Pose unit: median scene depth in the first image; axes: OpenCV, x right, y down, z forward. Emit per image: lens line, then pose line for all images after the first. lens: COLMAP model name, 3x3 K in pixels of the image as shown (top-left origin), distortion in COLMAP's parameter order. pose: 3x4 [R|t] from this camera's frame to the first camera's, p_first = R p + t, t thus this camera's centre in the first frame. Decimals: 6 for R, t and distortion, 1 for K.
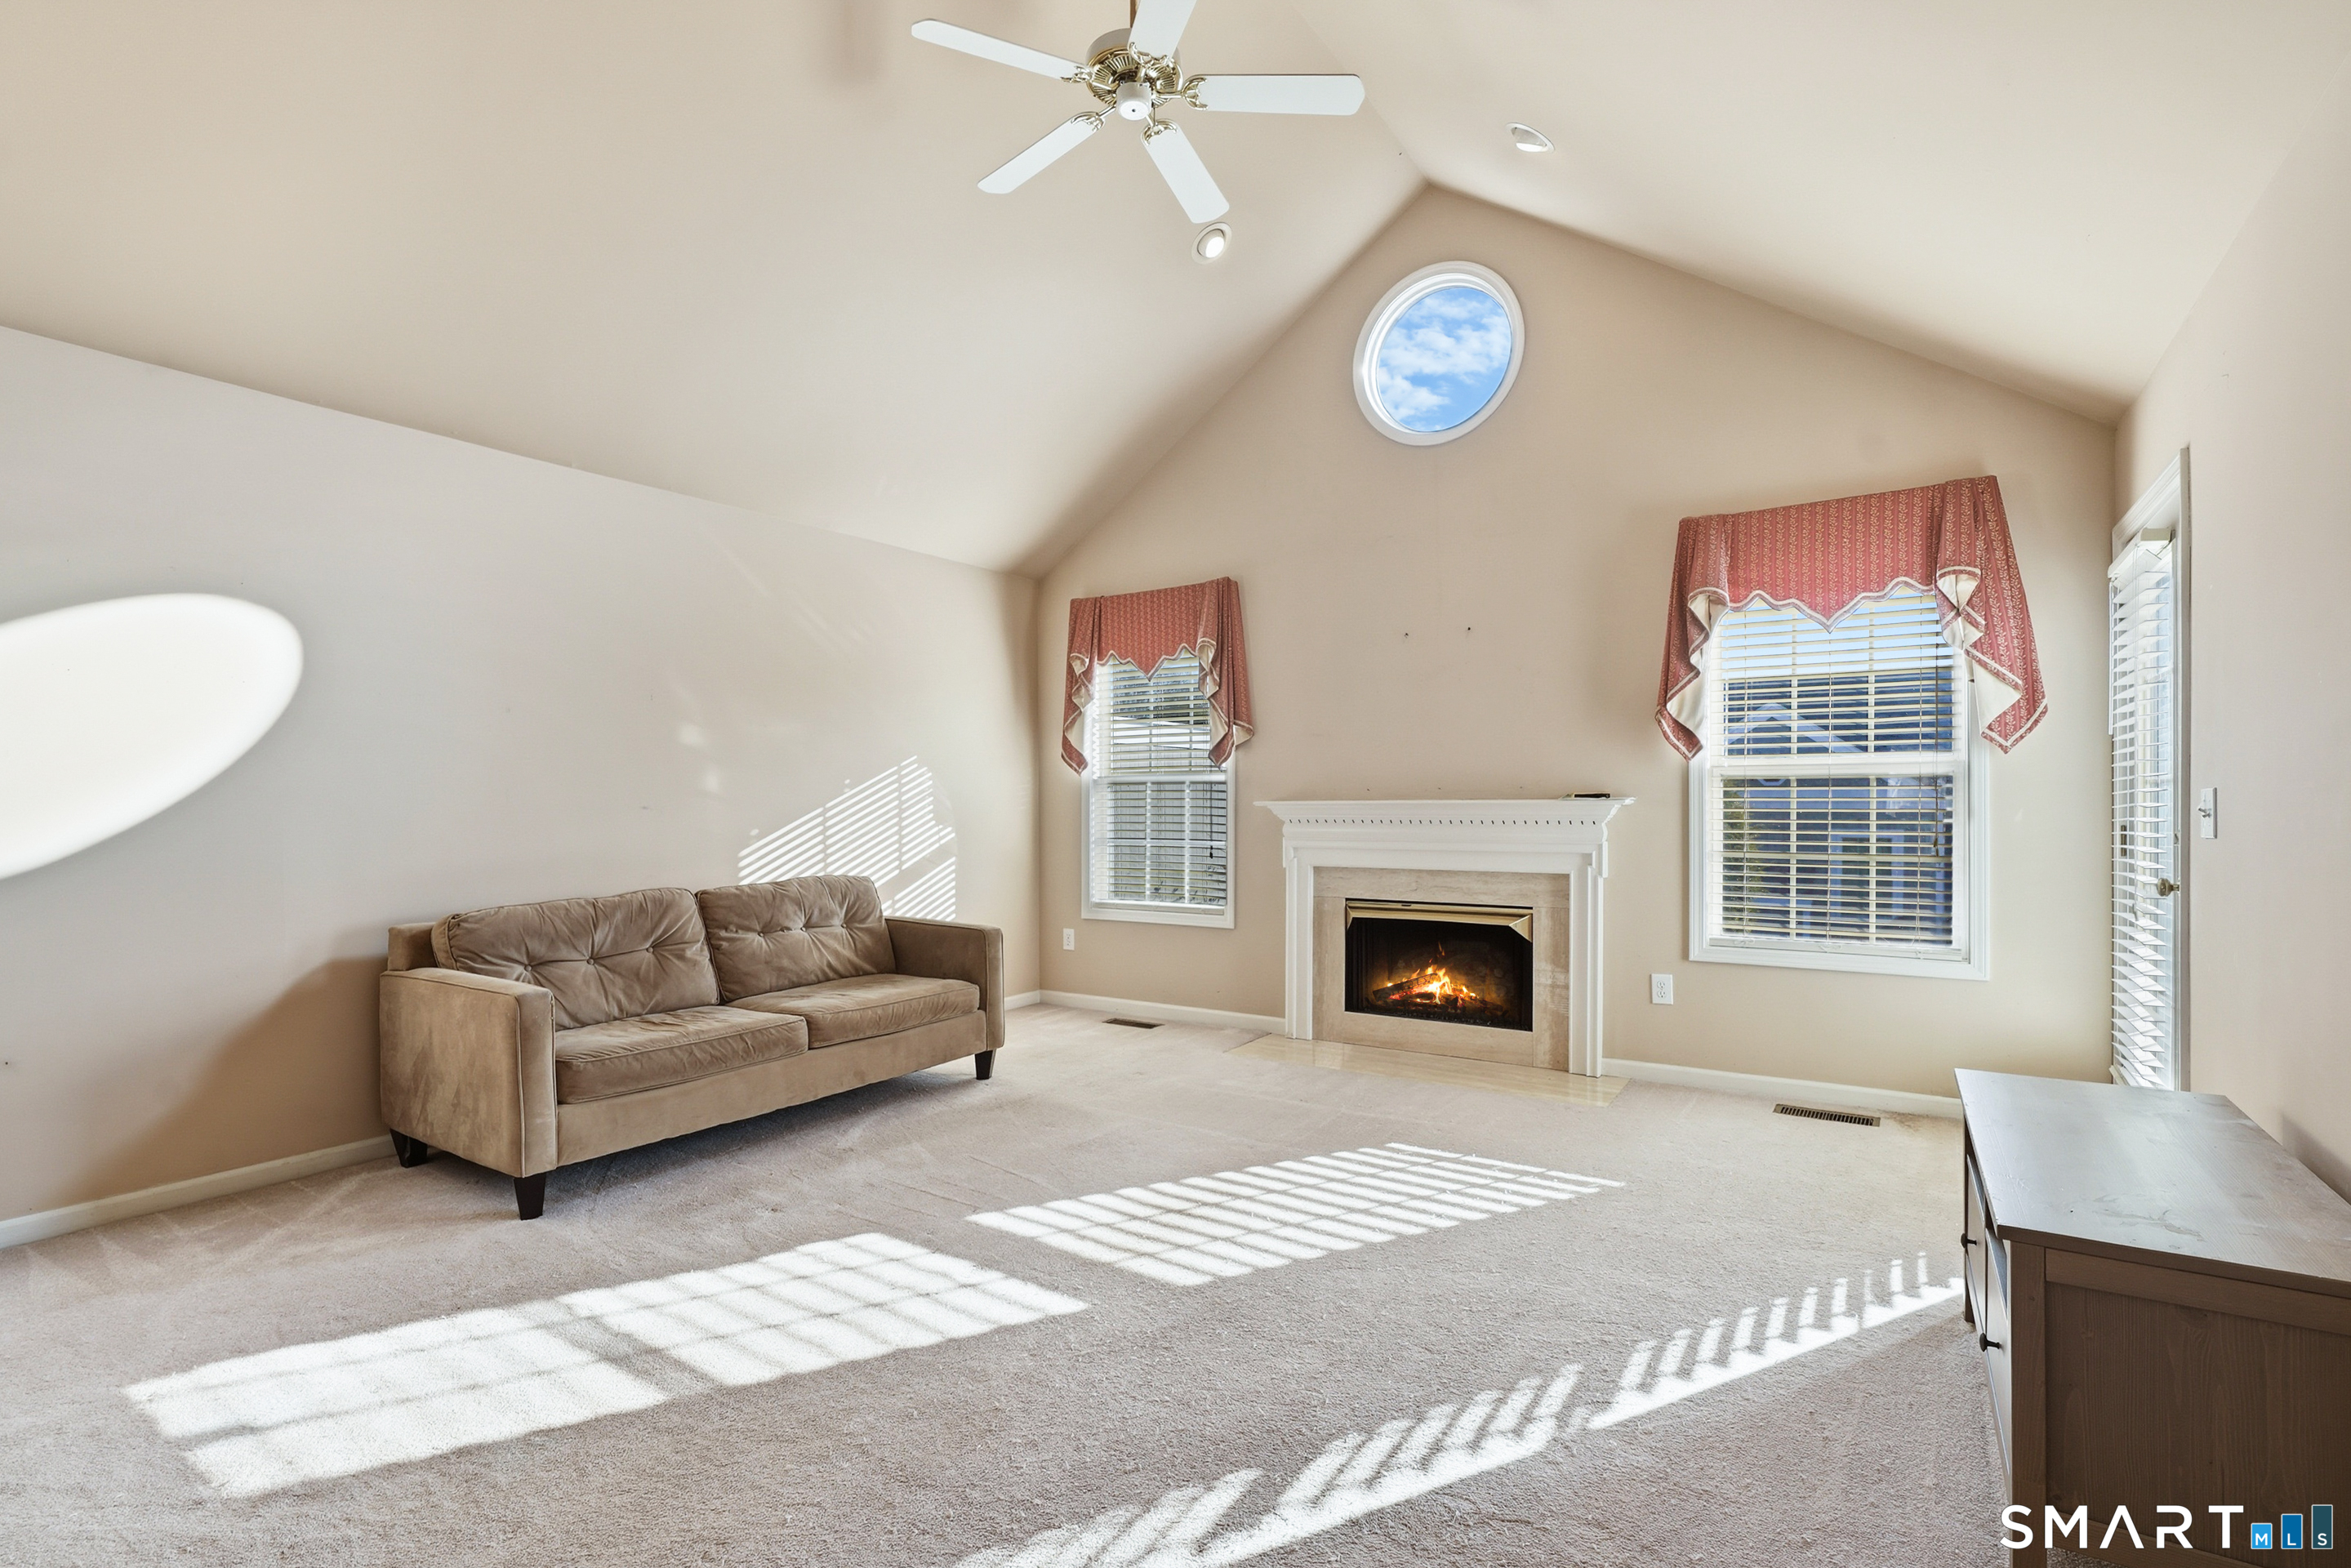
lens RADIAL K [[1087.8, 0, 1166.7], [0, 1087.8, 808.7], [0, 0, 1]] dist [-0.014698, 0.004561]
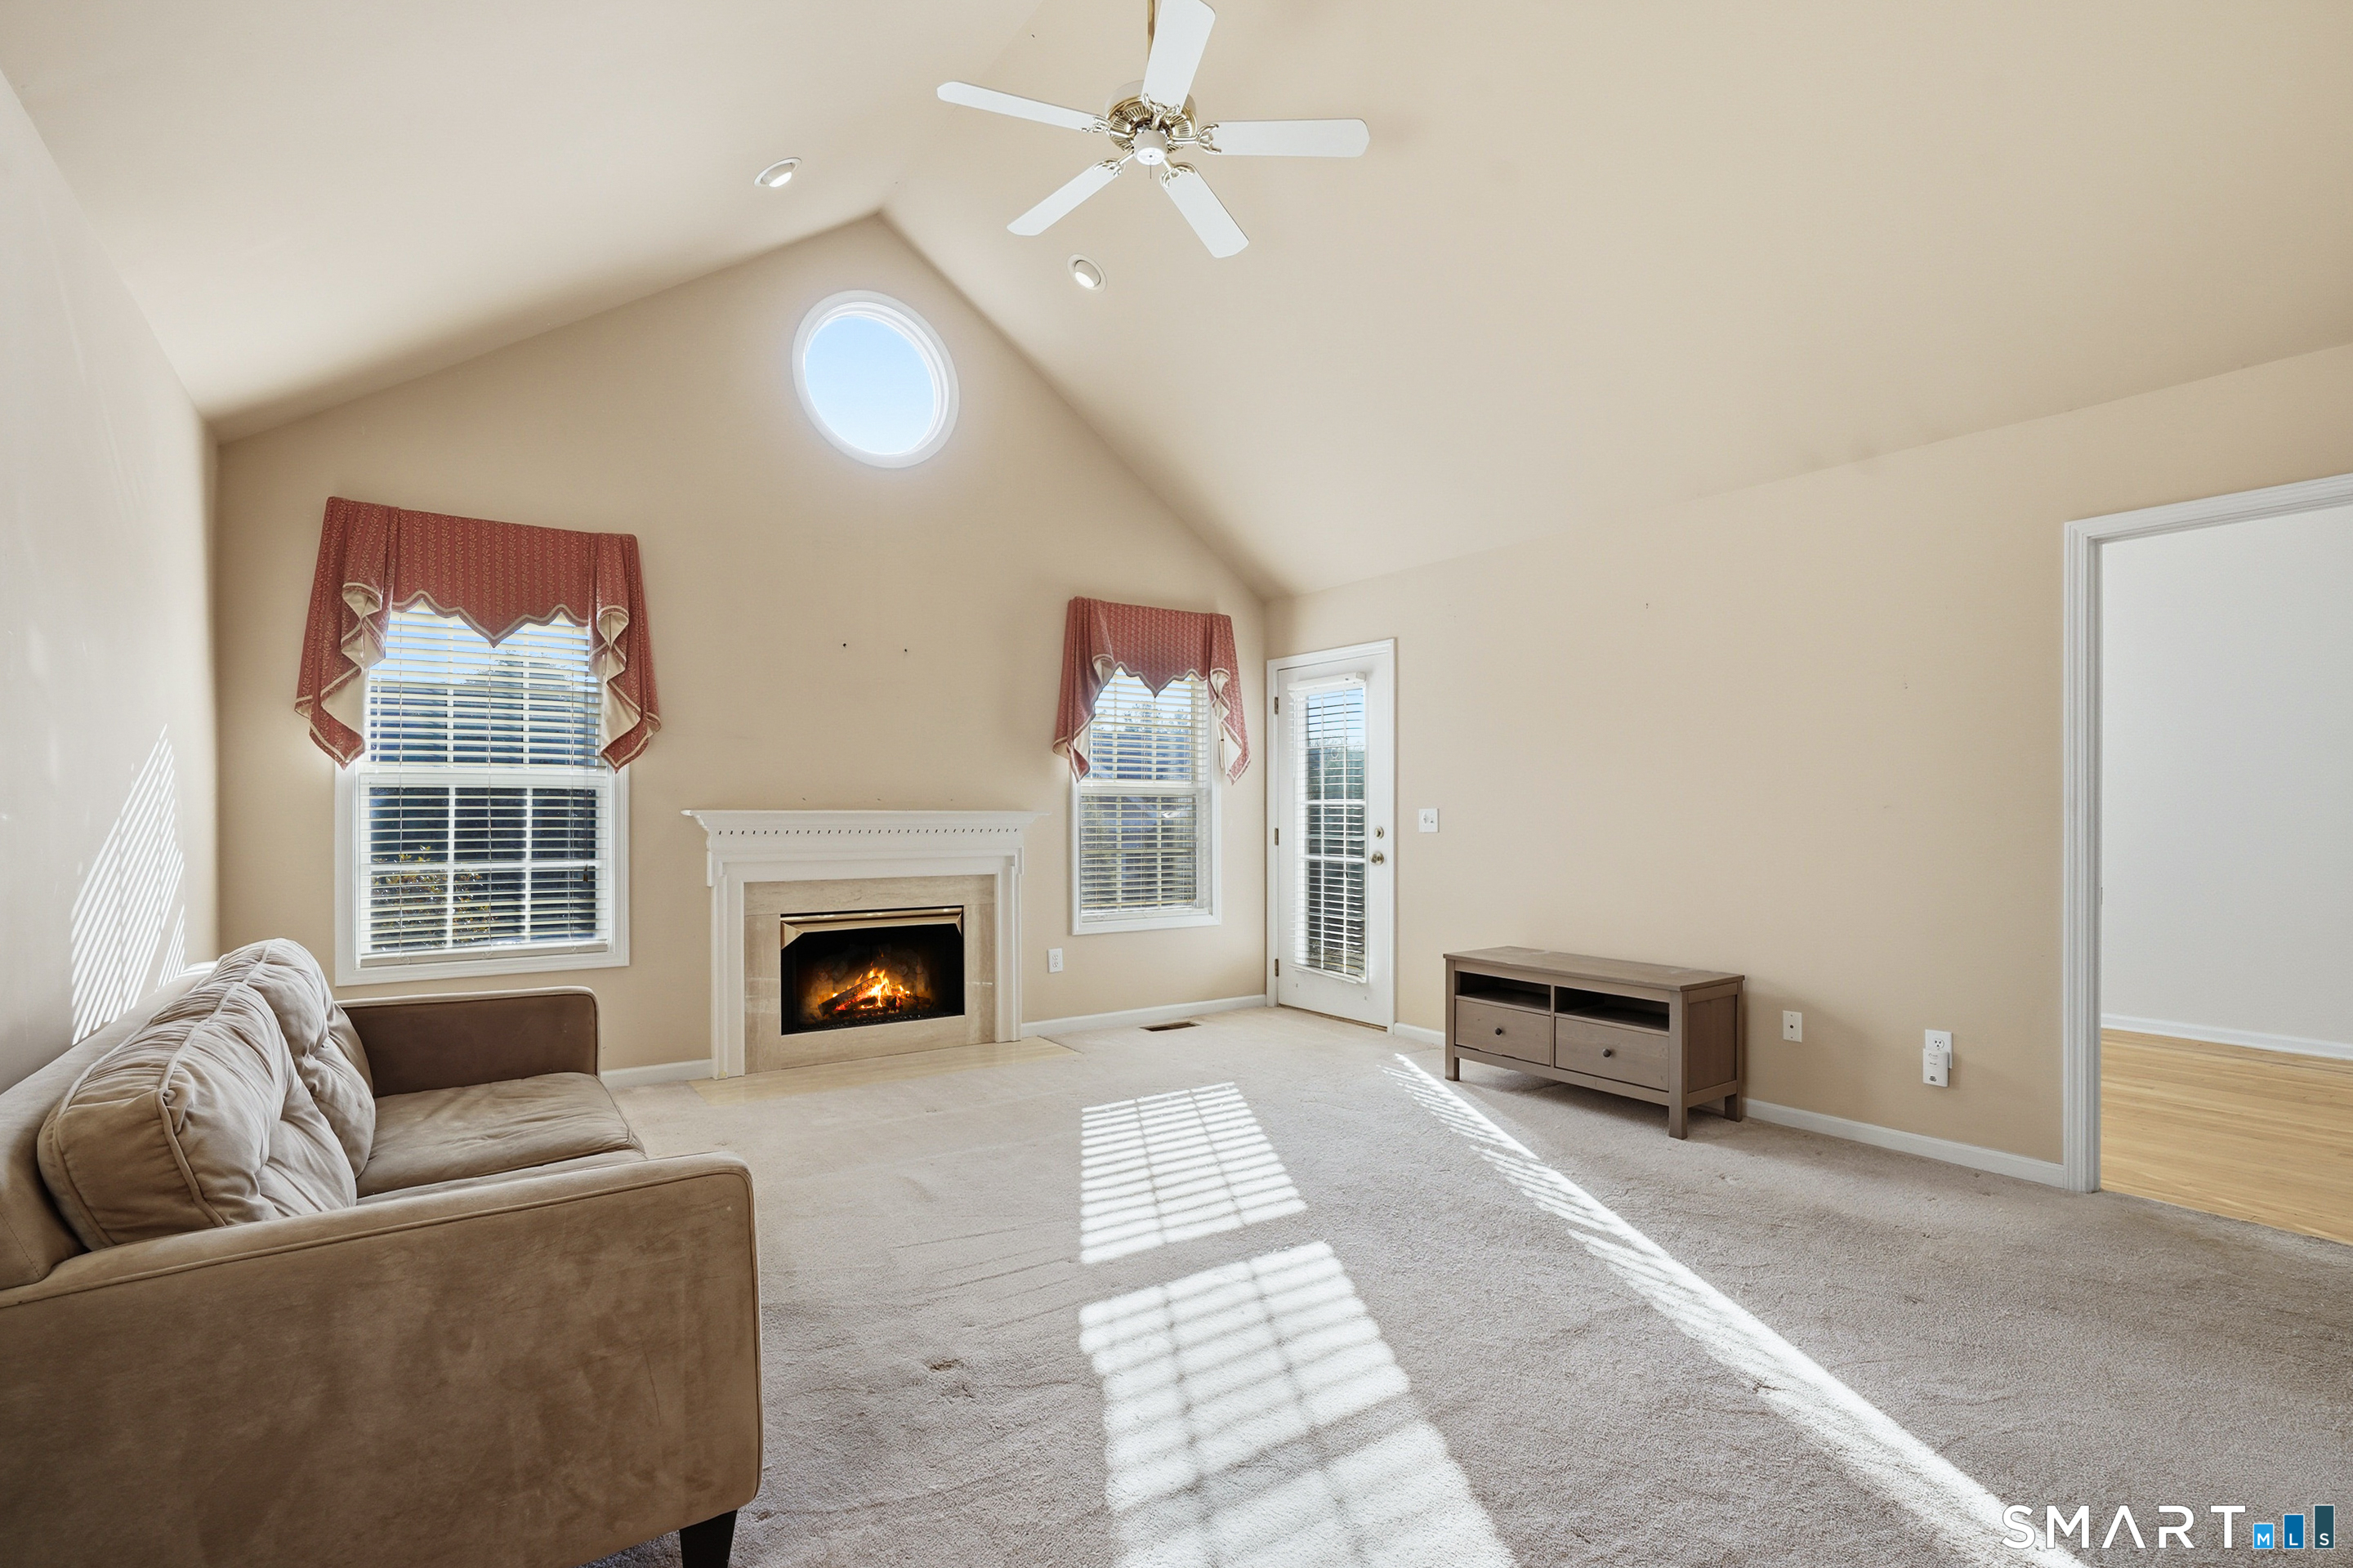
lens RADIAL K [[1088.8, 0, 1181.0], [0, 1088.8, 813.6], [0, 0, 1]] dist [-0.014698, 0.004561]
pose [[0.360665, 0.004171, 0.932686, -0.734828], [0.000260, 0.999990, -0.004572, -0.000258], [-0.932695, 0.001891, 0.360660, 0.430504]]
